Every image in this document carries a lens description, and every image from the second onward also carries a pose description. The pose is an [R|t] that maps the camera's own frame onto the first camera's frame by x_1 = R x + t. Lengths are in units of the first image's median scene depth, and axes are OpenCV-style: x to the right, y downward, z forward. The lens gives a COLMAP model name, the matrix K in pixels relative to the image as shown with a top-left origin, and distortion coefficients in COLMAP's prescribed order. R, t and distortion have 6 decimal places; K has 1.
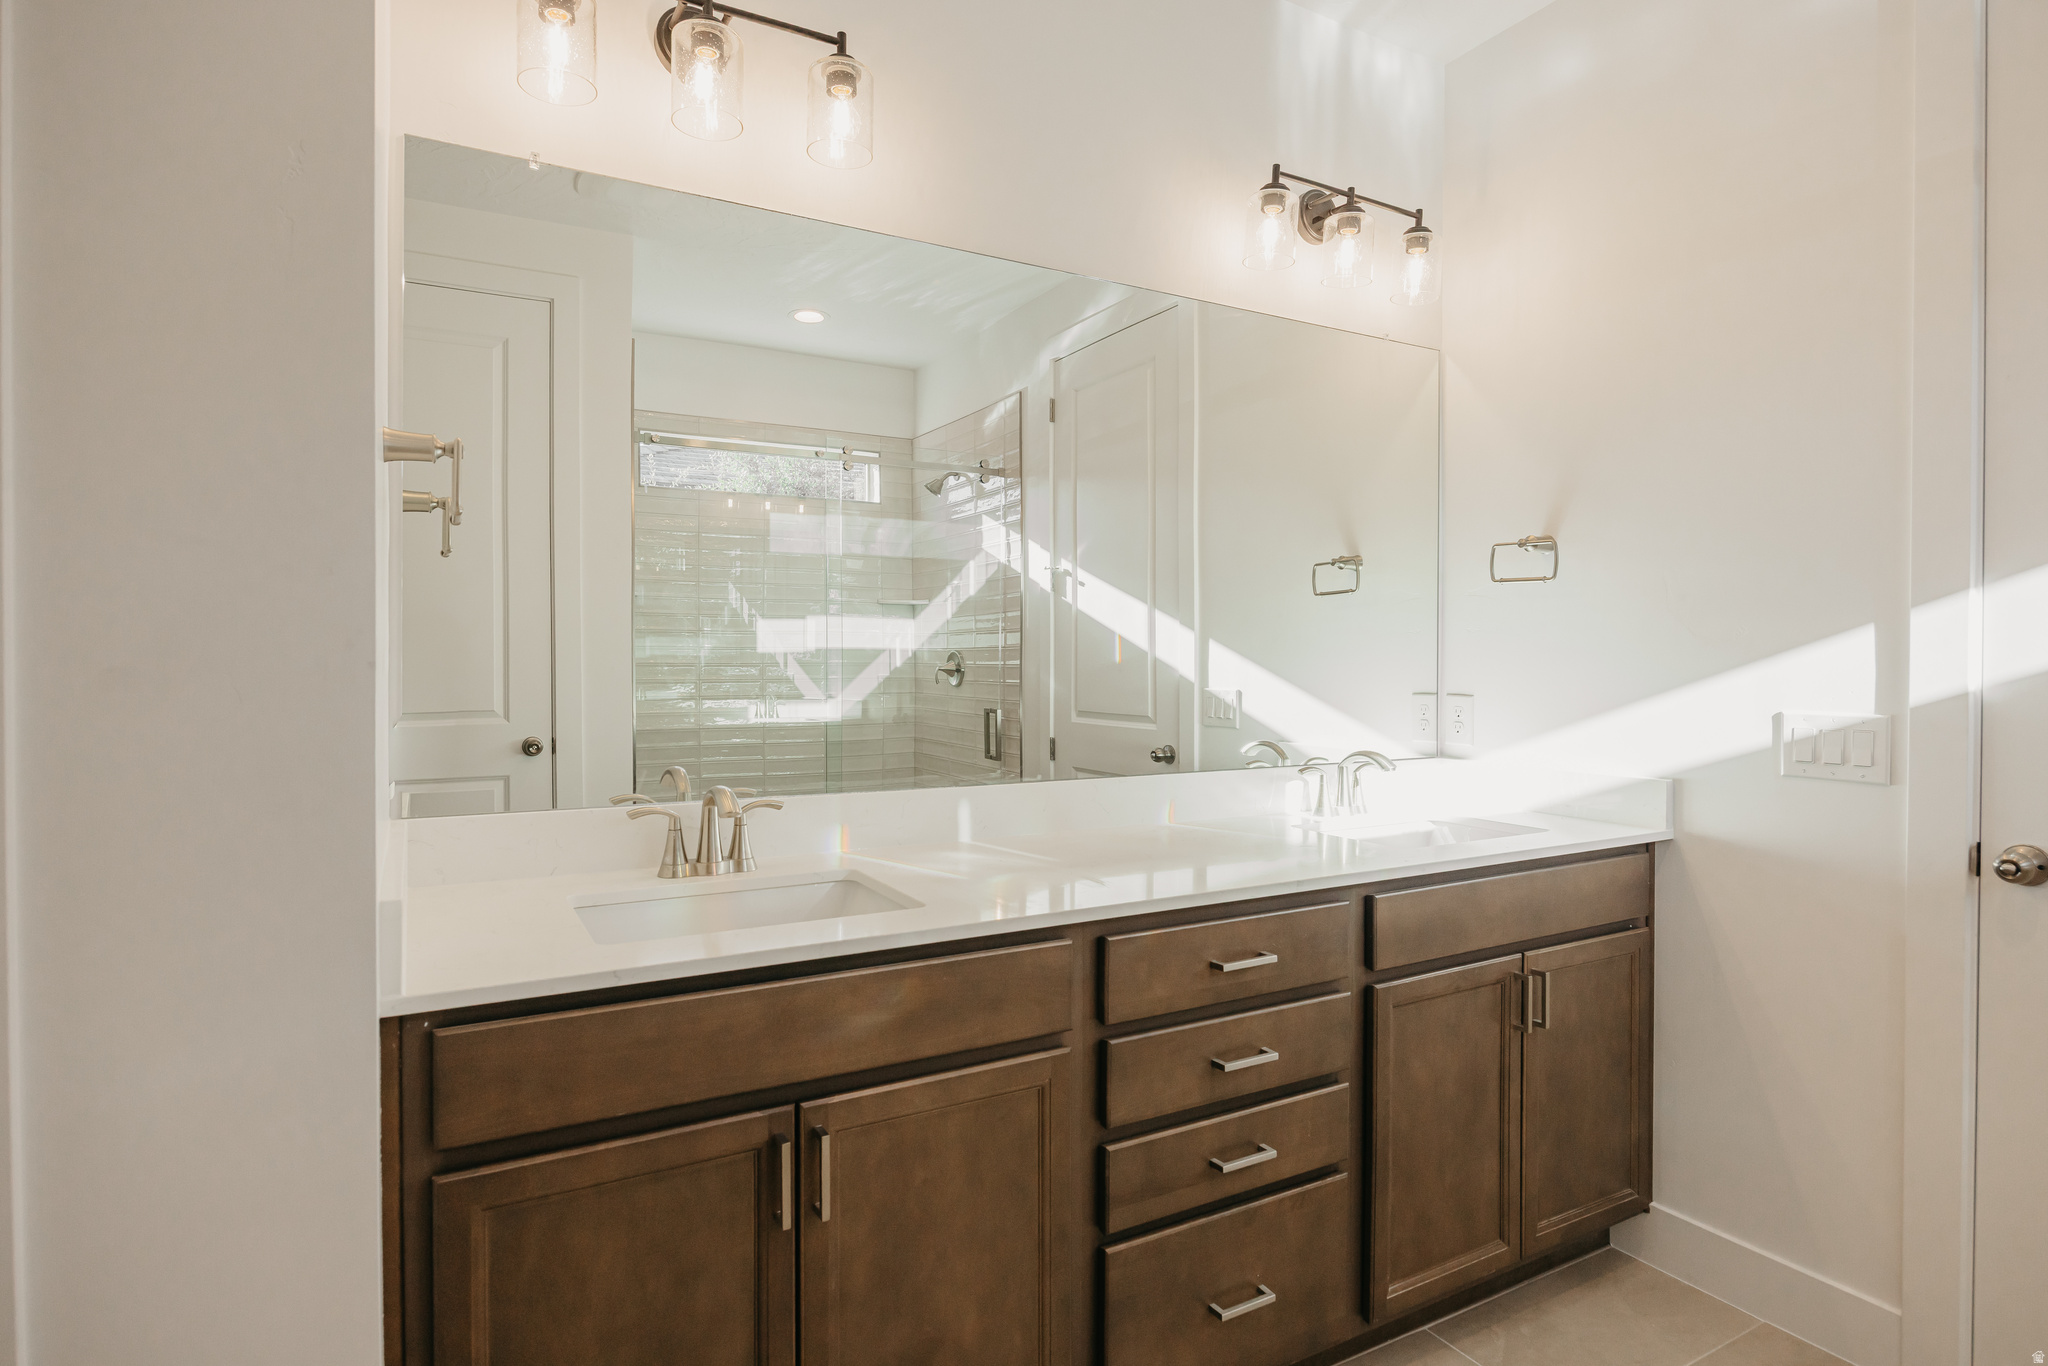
lens RADIAL K [[1046.5, 0, 1024.0], [0, 1046.5, 683.0], [0, 0, 1]] dist [-0.007220, -0.000329]
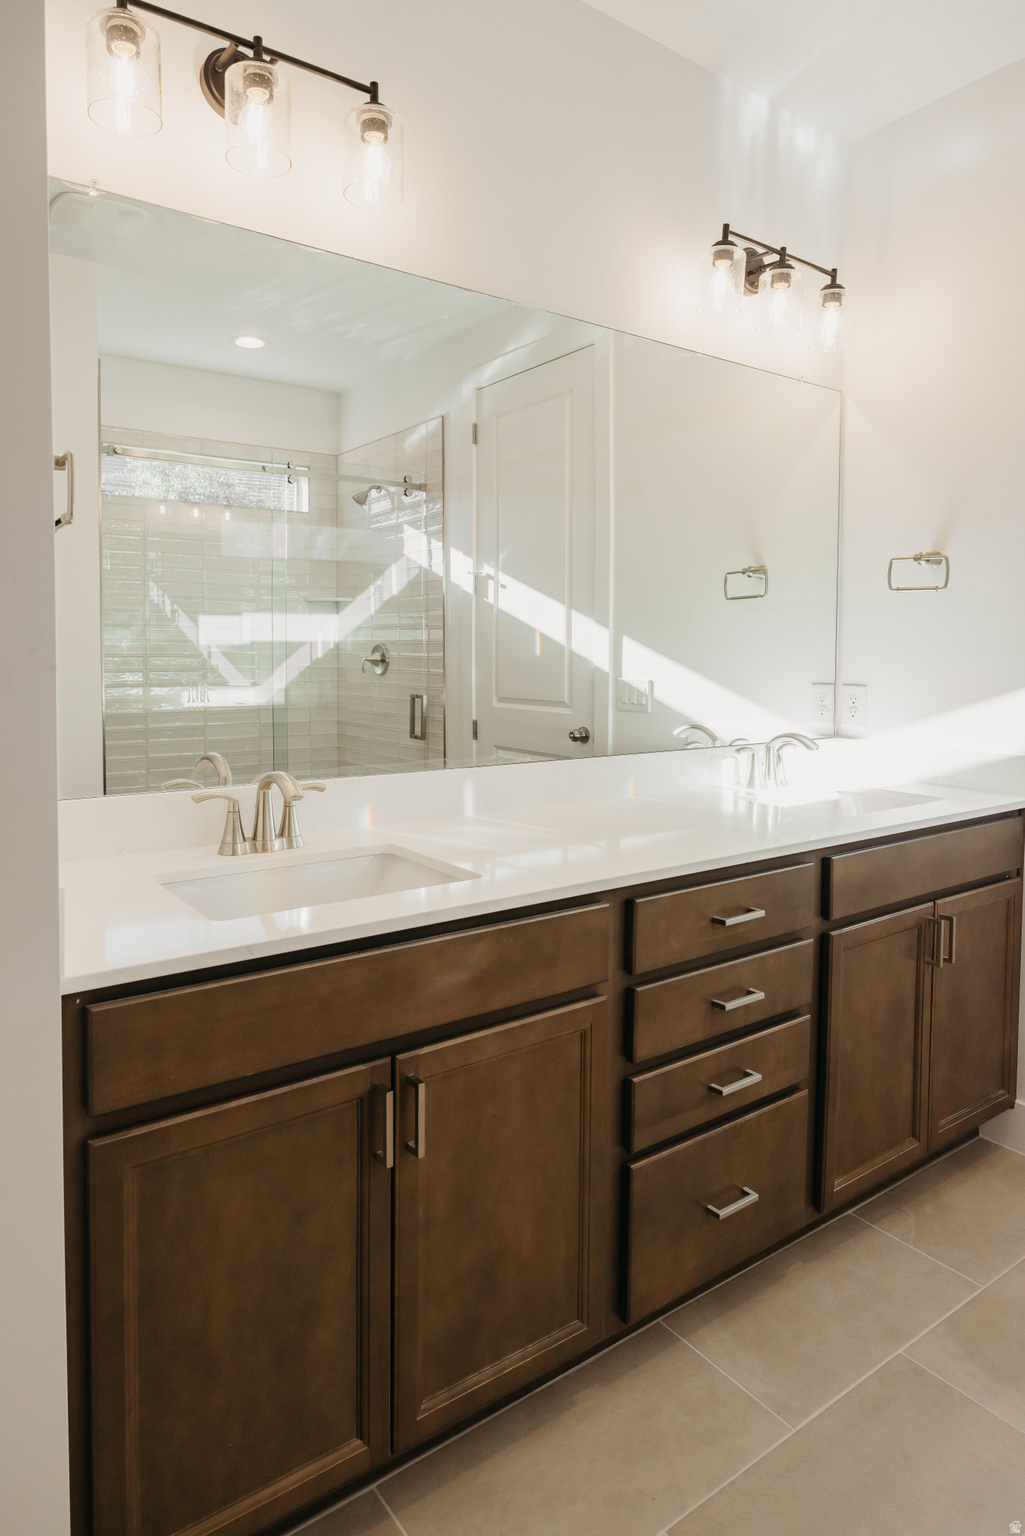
lens RADIAL K [[905.4, 0, 509.8], [0, 905.4, 701.5], [0, 0, 1]] dist [-0.002232, -0.001870]
pose [[0.995203, -0.003203, 0.097774, -0.110830], [-0.000074, 0.999439, 0.033503, -0.006340], [-0.097826, -0.033349, 0.994645, 0.019954]]
